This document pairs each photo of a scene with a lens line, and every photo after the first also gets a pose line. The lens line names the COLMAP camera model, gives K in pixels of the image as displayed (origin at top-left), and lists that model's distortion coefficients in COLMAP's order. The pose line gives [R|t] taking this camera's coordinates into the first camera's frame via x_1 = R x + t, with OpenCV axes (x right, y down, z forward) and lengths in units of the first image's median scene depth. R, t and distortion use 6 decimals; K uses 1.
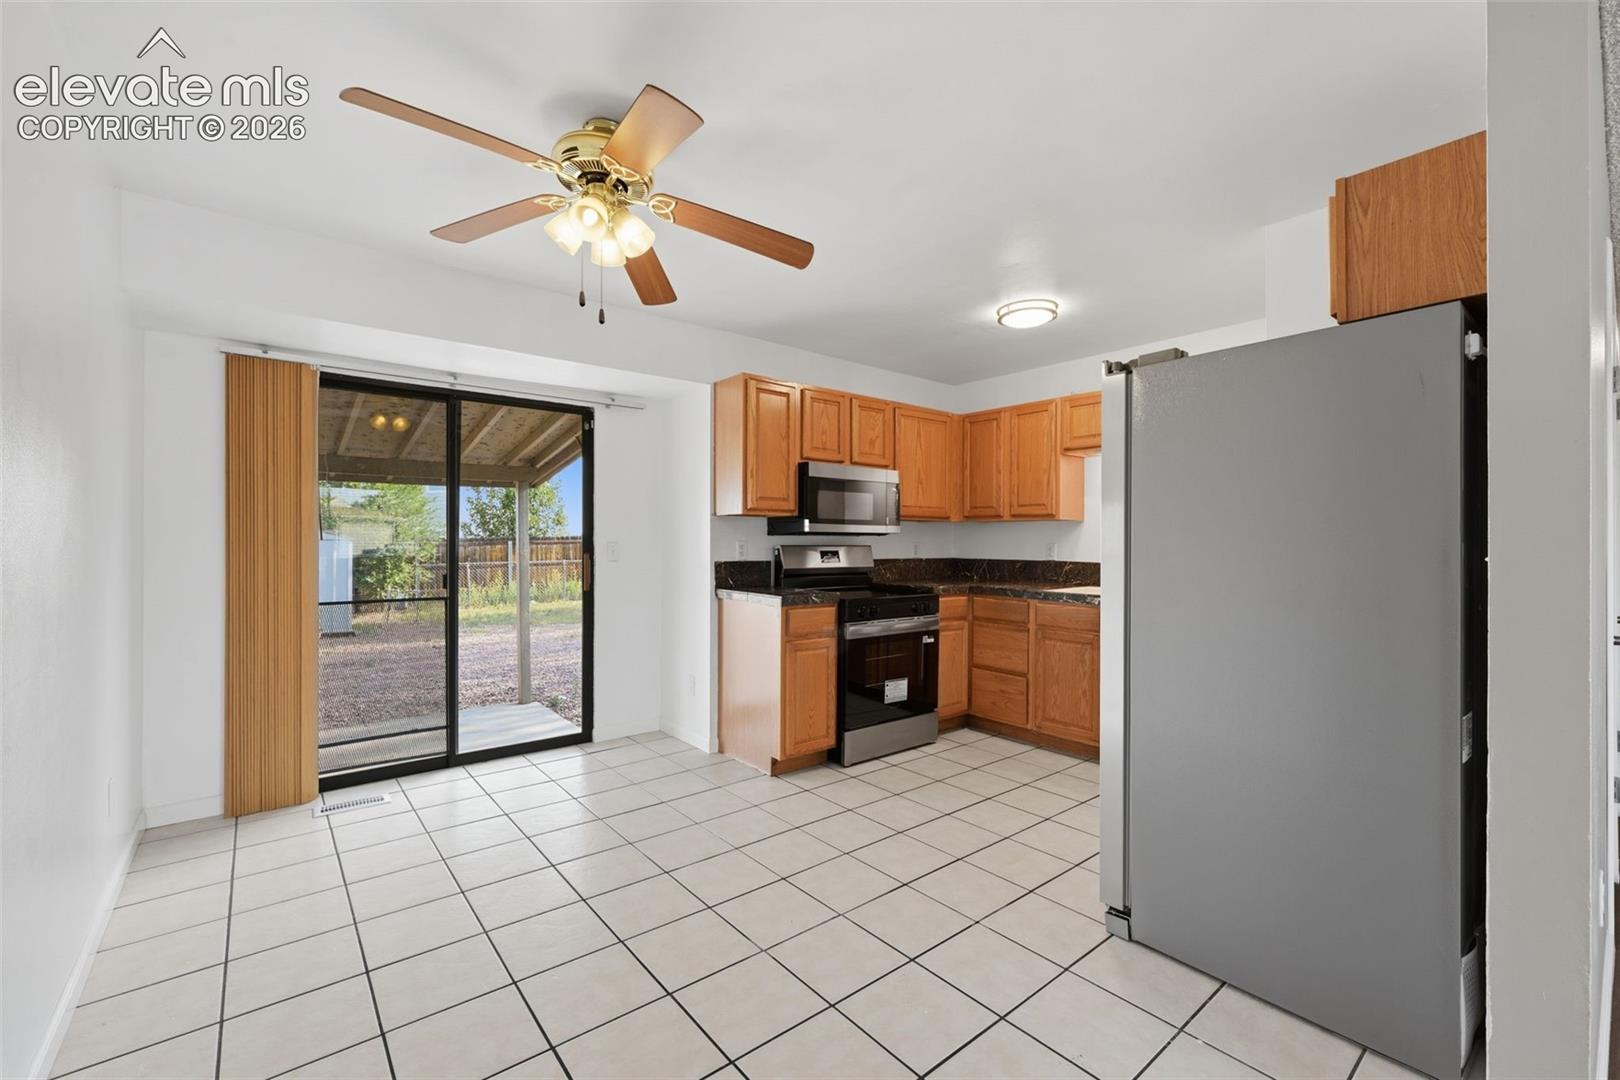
lens RADIAL K [[673.5, 0, 808.7], [0, 673.5, 543.3], [0, 0, 1]] dist [0.000772, 0.000201]
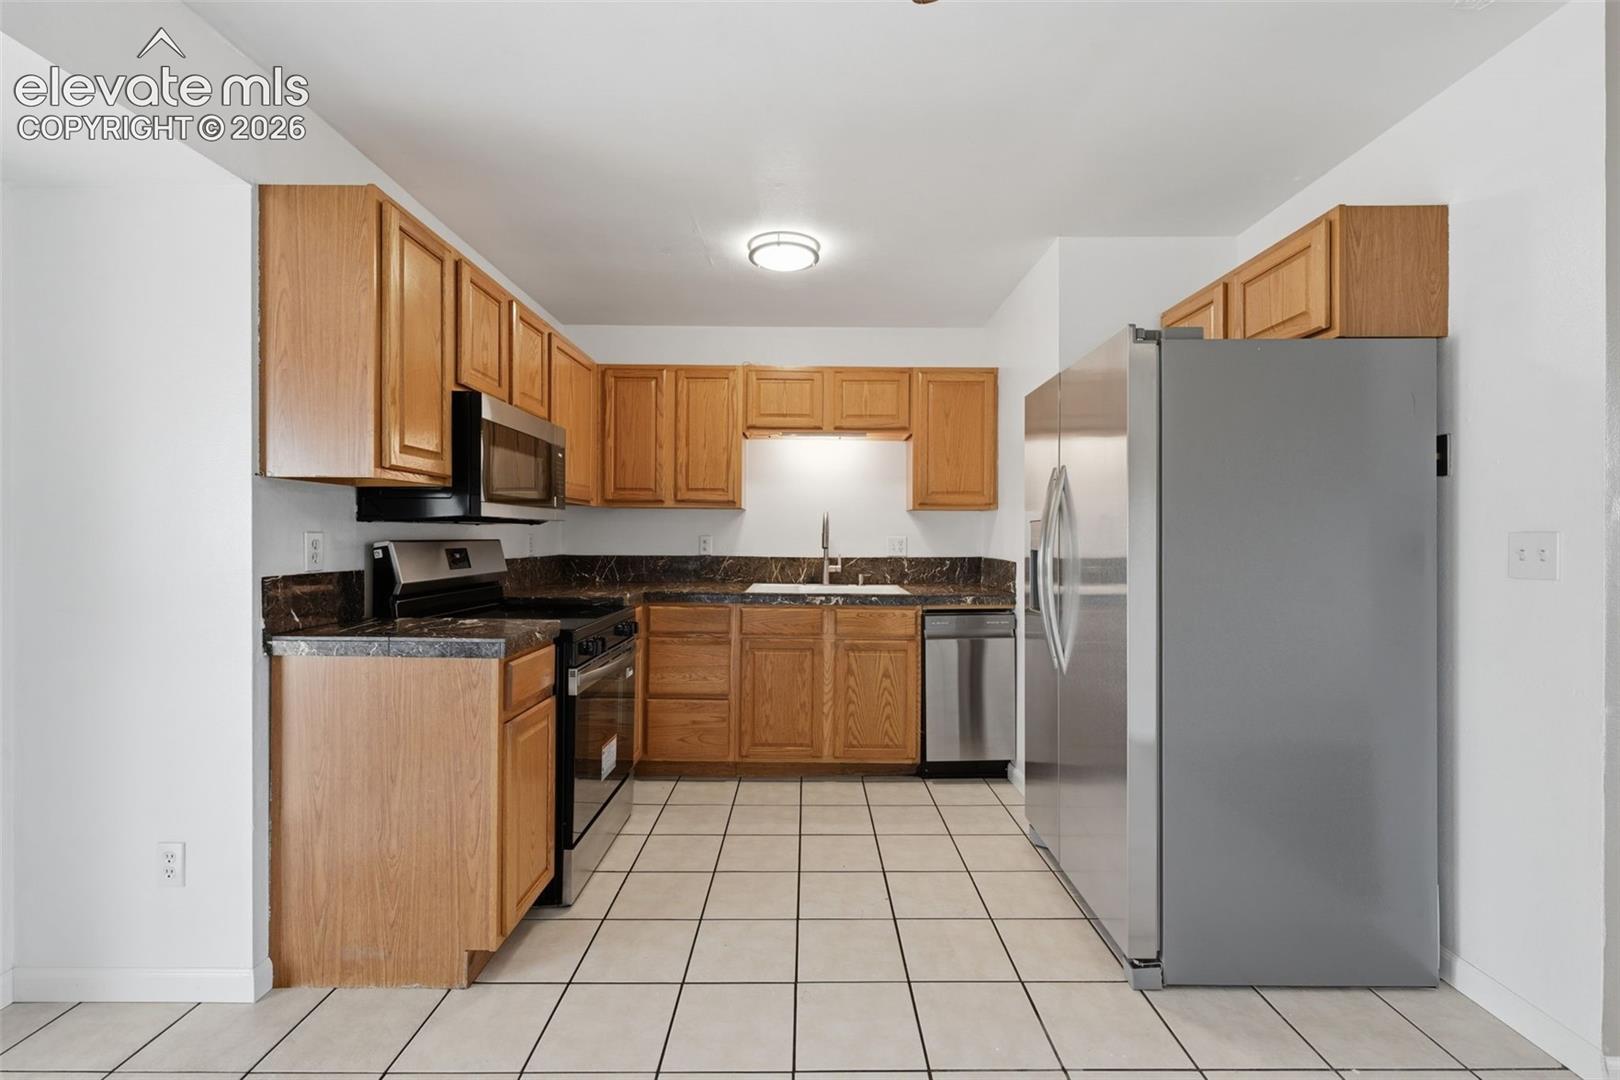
lens RADIAL K [[676.4, 0, 810.0], [0, 676.4, 540.0], [0, 0, 1]] dist [-0.001328, -0.000593]
pose [[0.629868, -0.006436, 0.776675, -0.256316], [-0.001665, 0.999952, 0.009636, -0.003037], [-0.776700, -0.007362, 0.629827, 0.413793]]
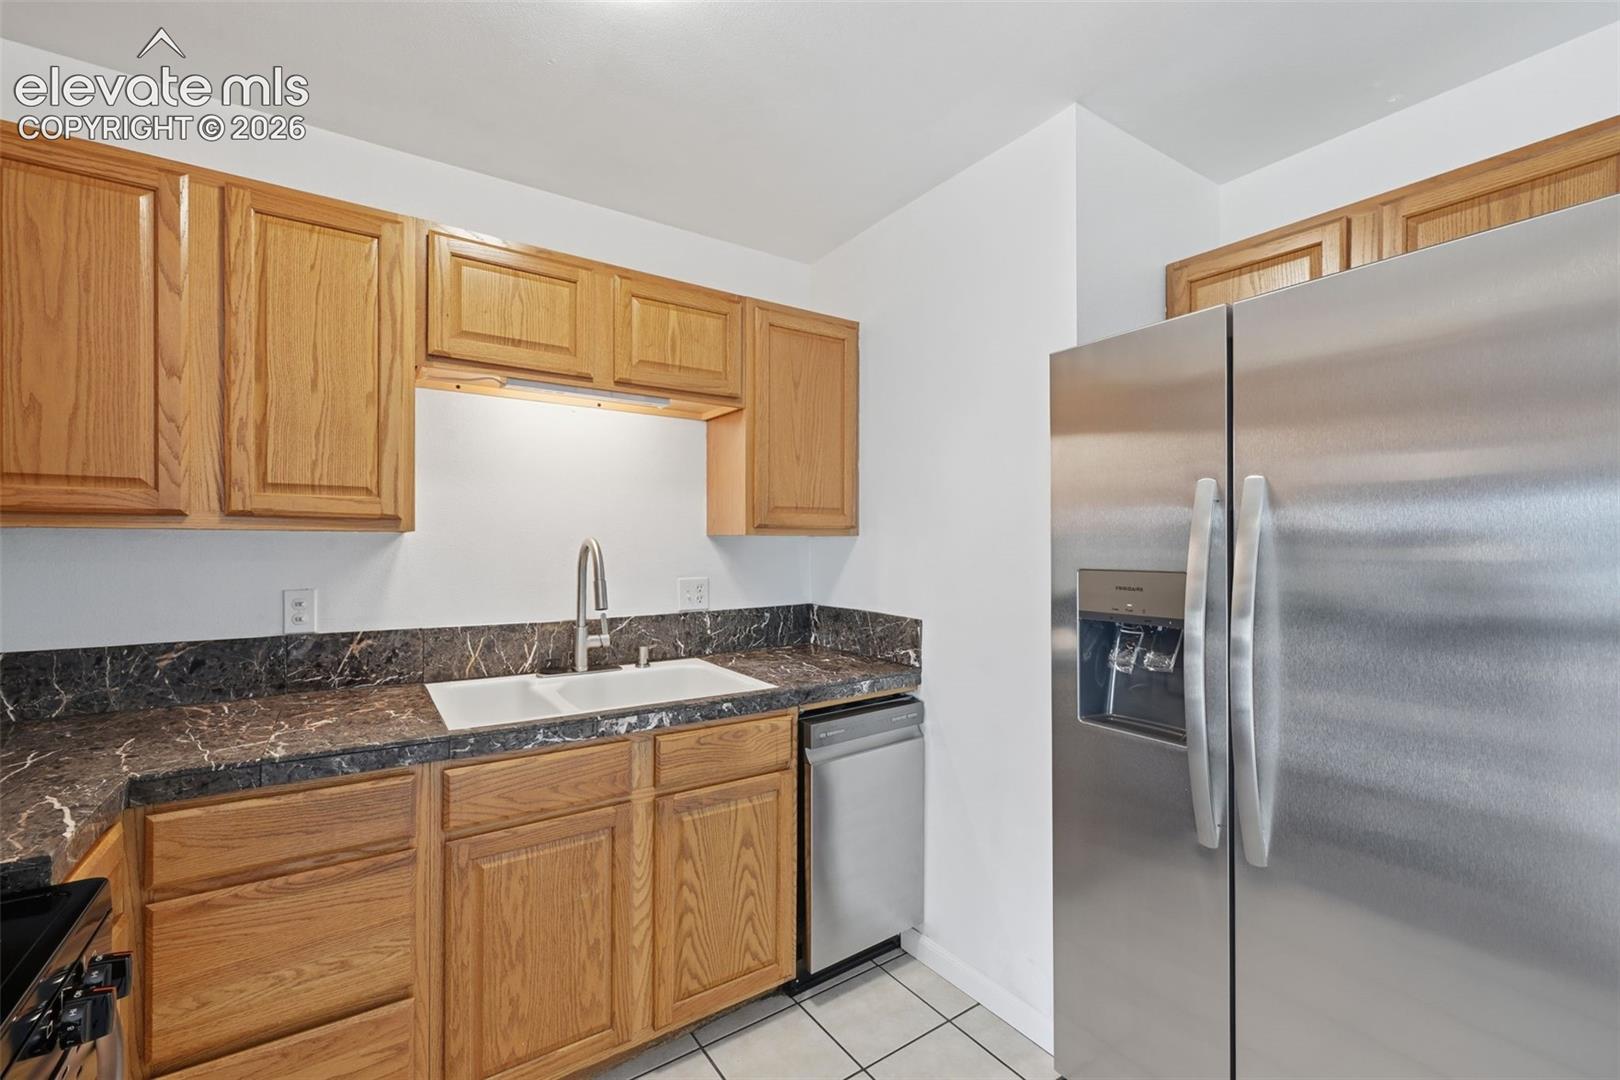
lens RADIAL K [[679.9, 0, 811.4], [0, 679.9, 547.7], [0, 0, 1]] dist [-0.001028, 0.000020]
pose [[0.084071, -0.010929, 0.996400, 0.000144], [0.001191, 0.999940, 0.010867, -0.031763], [-0.996459, 0.000273, 0.084079, 0.784059]]
